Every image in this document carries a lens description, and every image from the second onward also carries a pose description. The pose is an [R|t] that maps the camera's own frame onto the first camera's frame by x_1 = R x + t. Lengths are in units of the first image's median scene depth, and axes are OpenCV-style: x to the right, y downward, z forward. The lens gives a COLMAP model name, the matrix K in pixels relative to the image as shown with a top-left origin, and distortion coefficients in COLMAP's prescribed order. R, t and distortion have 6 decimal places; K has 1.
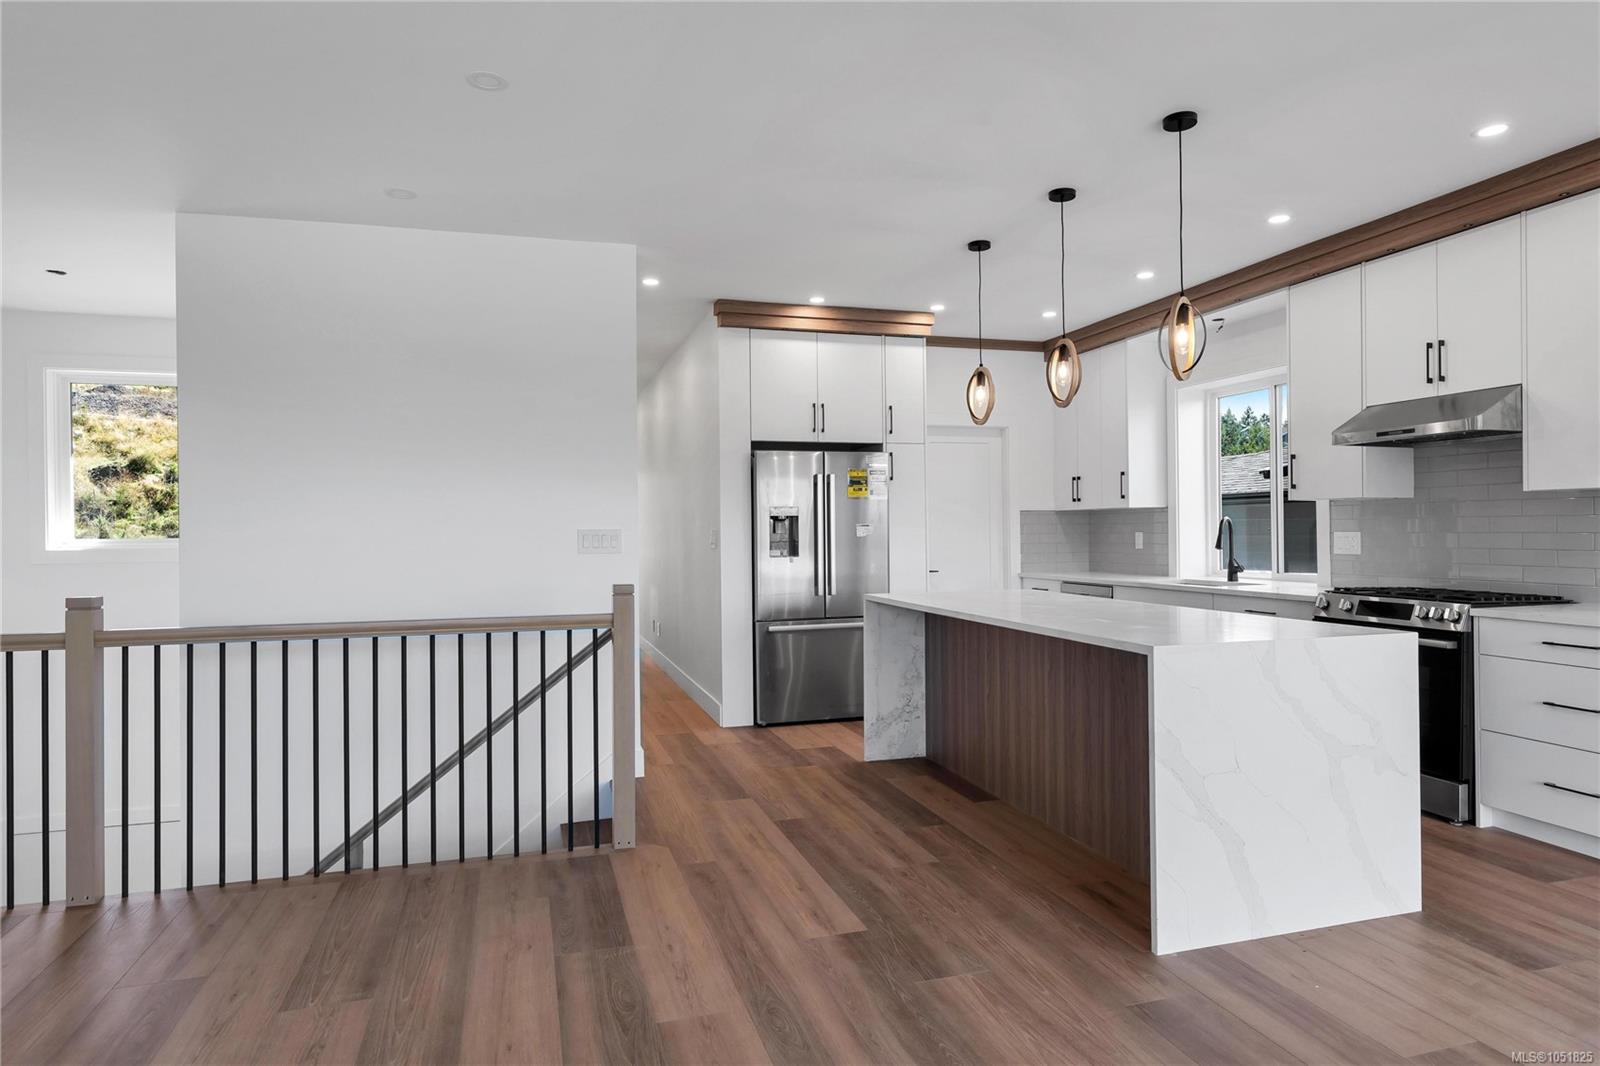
lens RADIAL K [[938.5, 0, 796.7], [0, 938.5, 523.9], [0, 0, 1]] dist [-0.004139, 0.001677]
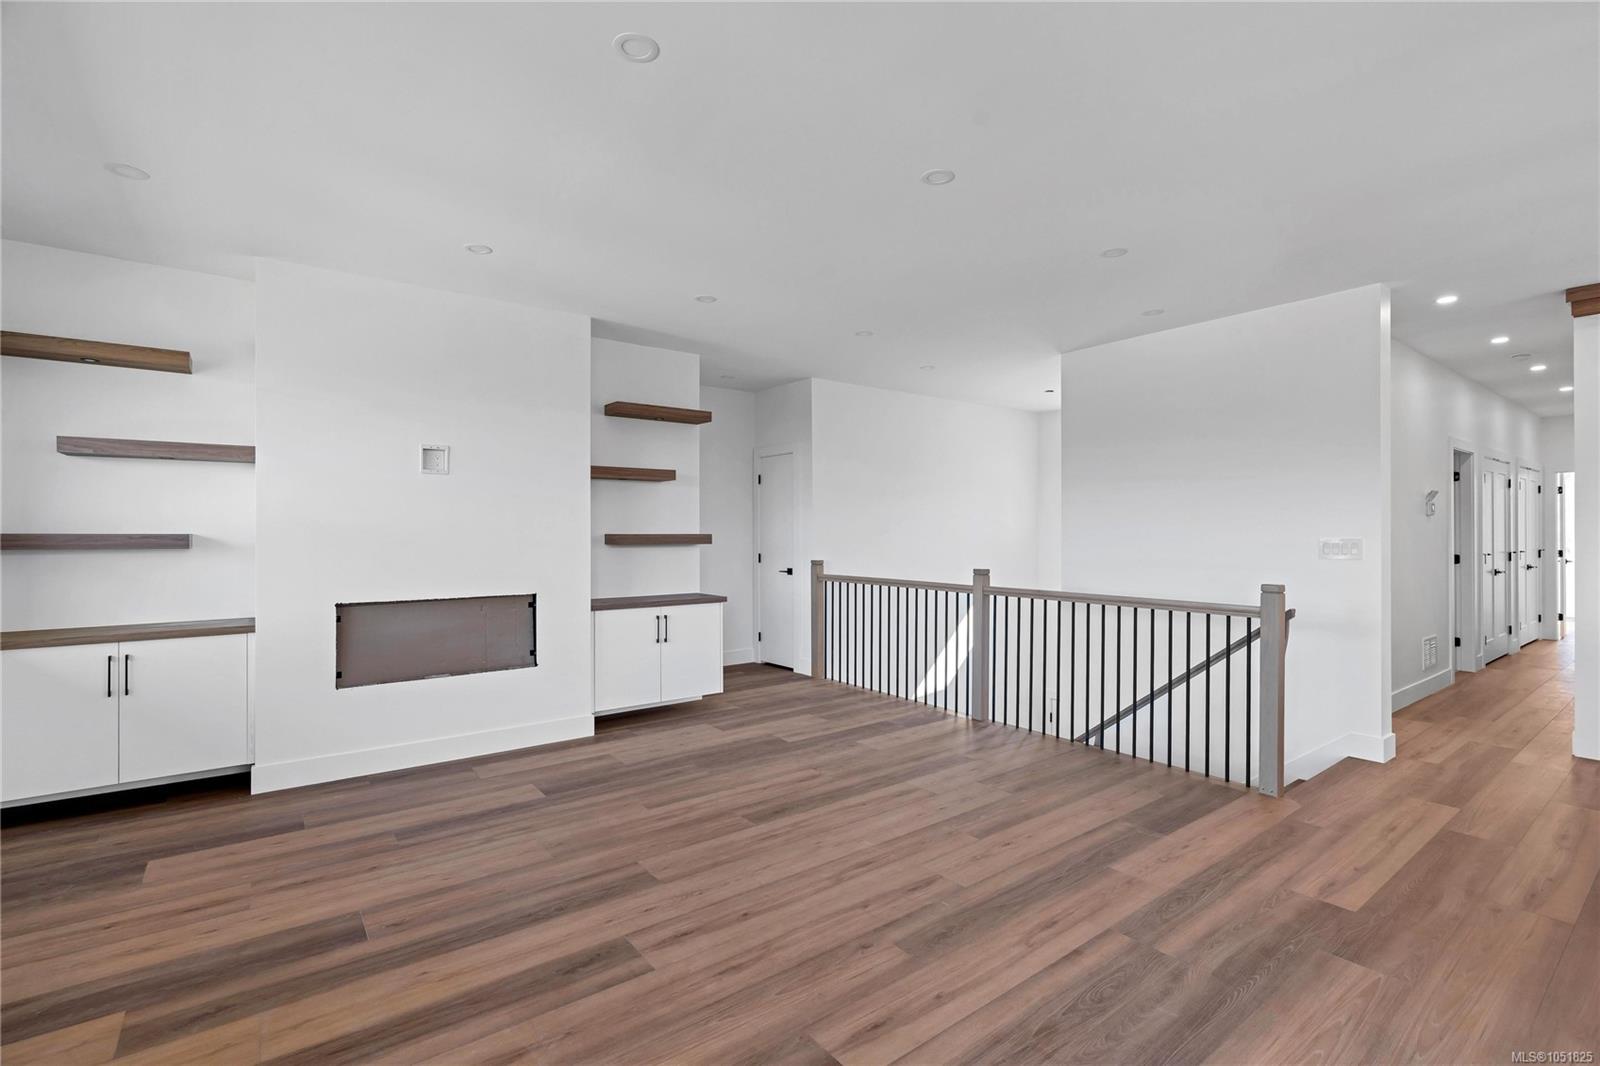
lens RADIAL K [[727.2, 0, 806.3], [0, 727.2, 530.3], [0, 0, 1]] dist [-0.001685, 0.000975]
pose [[0.353093, 0.006281, -0.935567, 0.568300], [0.001309, 0.999973, 0.007207, -0.017562], [0.935587, -0.003769, 0.353076, 0.090515]]
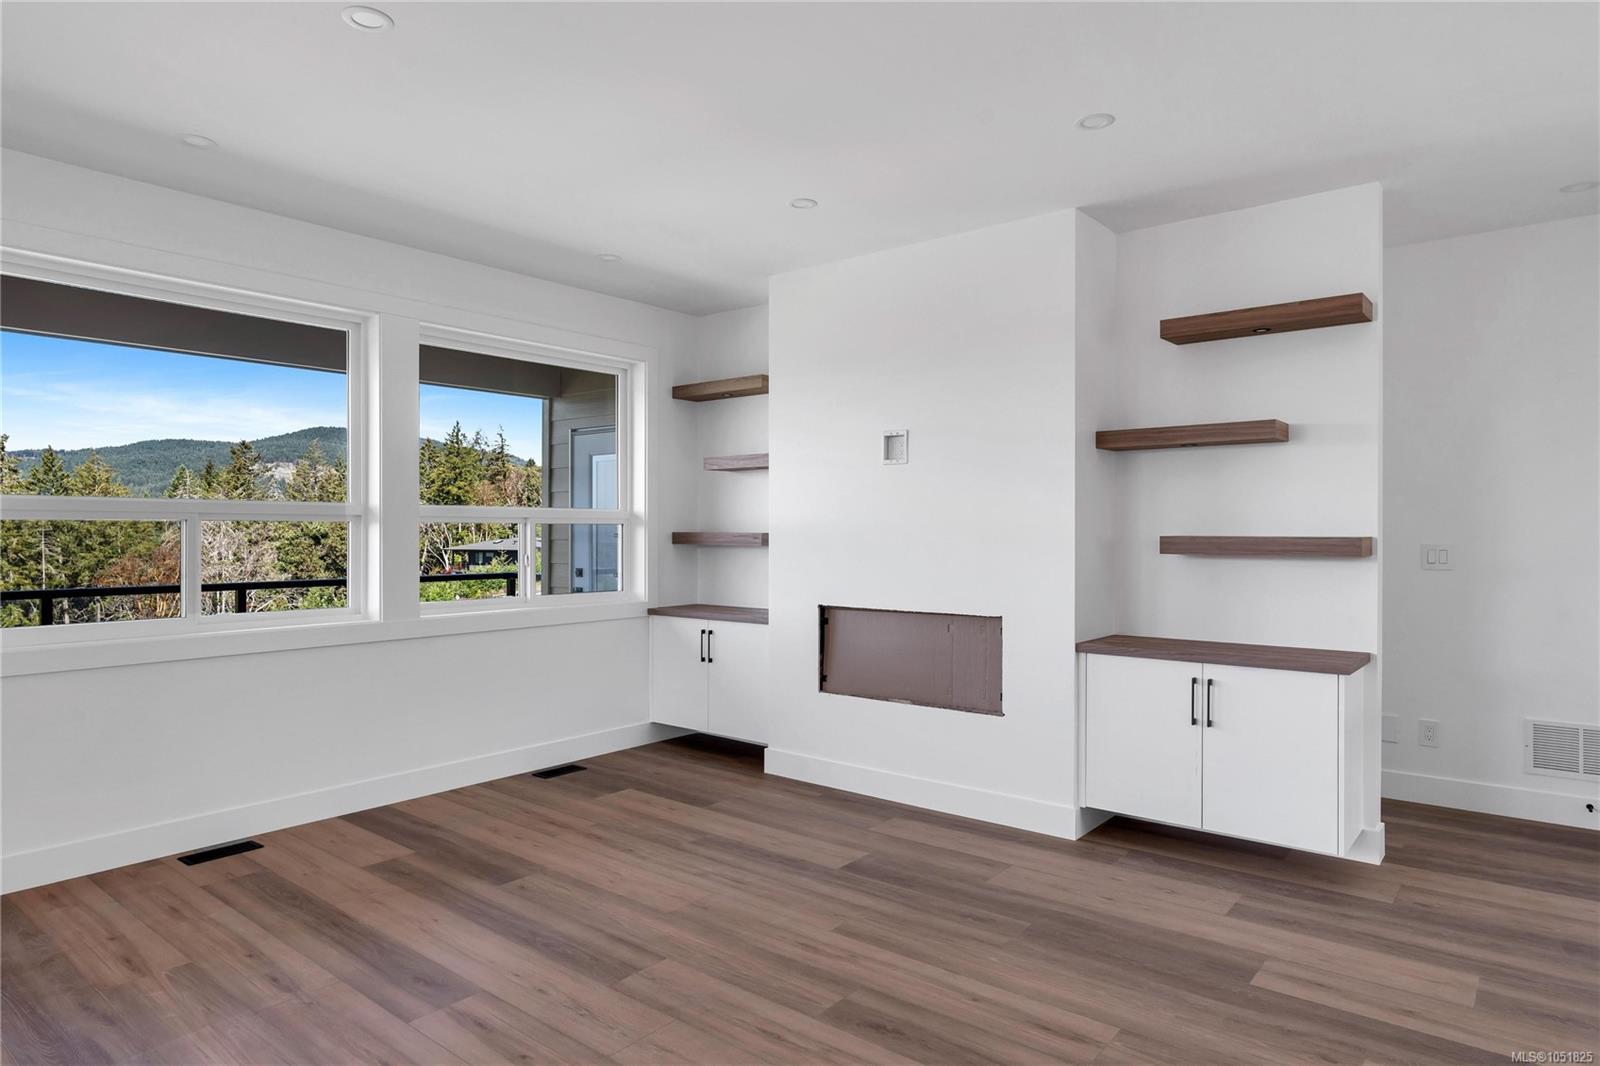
lens RADIAL K [[938.5, 0, 796.5], [0, 938.5, 530.4], [0, 0, 1]] dist [-0.004139, 0.001677]
pose [[-0.826131, 0.010034, -0.563388, 0.065923], [0.009472, 0.999947, 0.003919, -0.015793], [0.563398, -0.002099, -0.826183, 1.011941]]
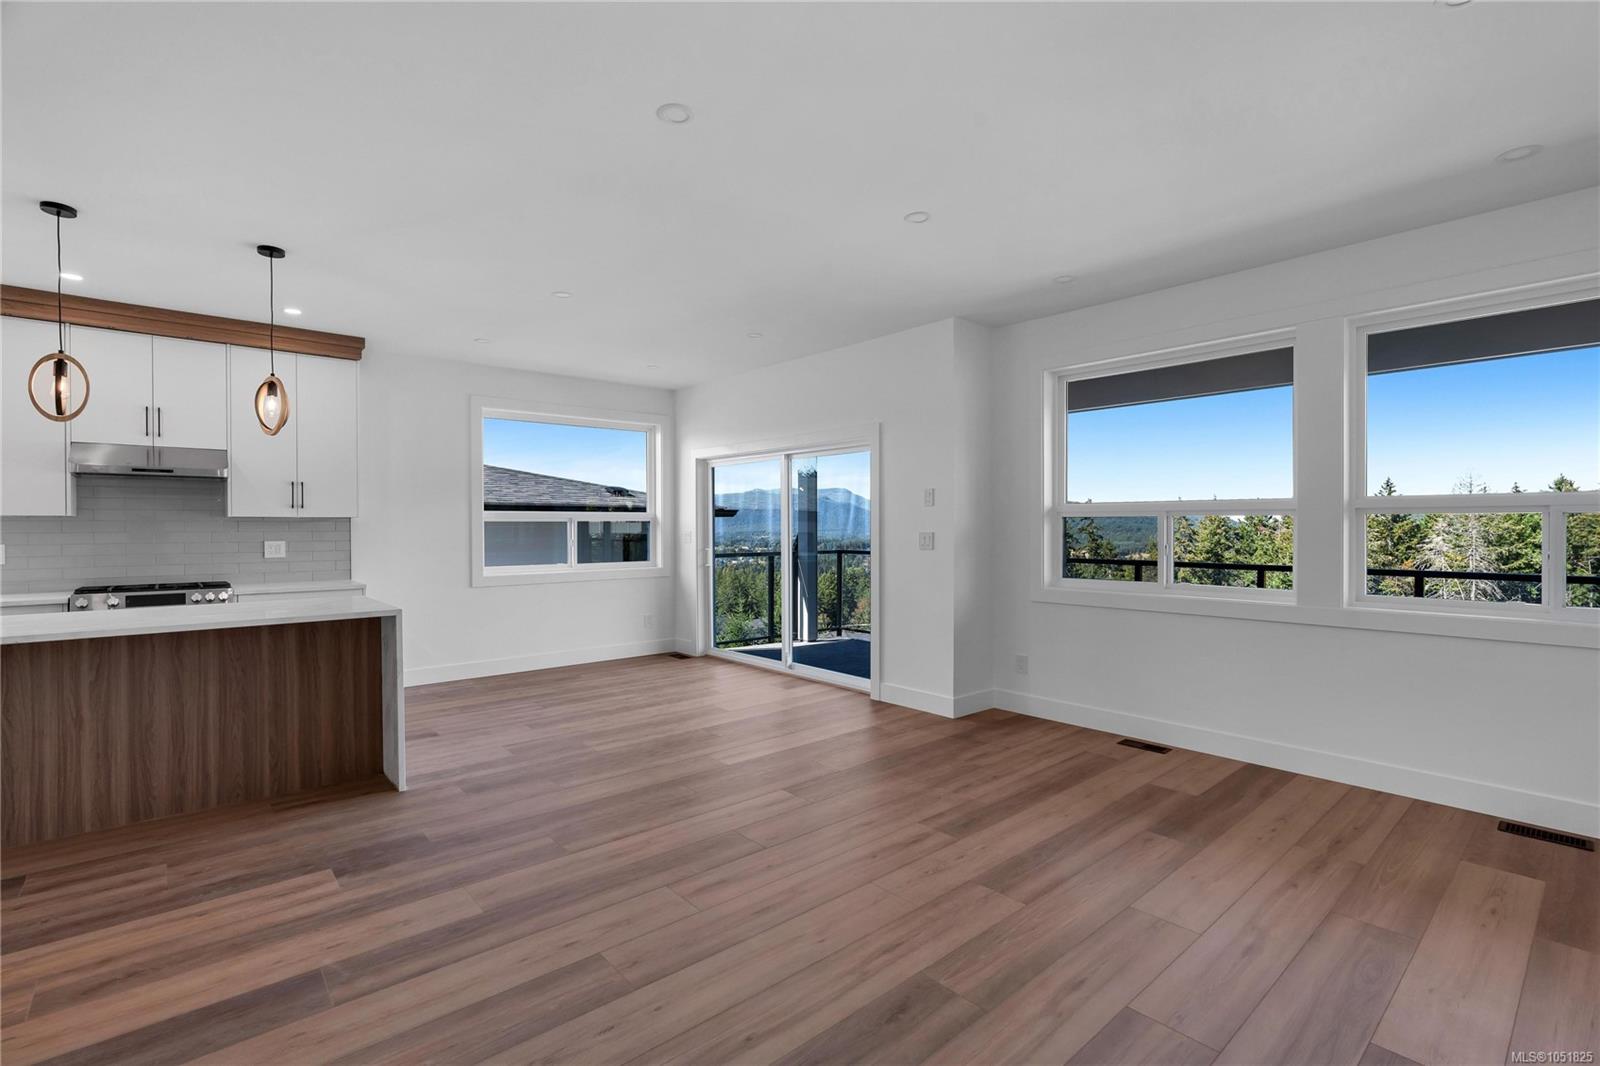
lens RADIAL K [[727.2, 0, 811.3], [0, 727.2, 537.1], [0, 0, 1]] dist [-0.001685, 0.000975]
pose [[-0.422986, -0.001330, 0.906135, -0.928652], [0.003687, 0.999988, 0.003189, 0.000189], [-0.906129, 0.004689, -0.422976, 0.737489]]
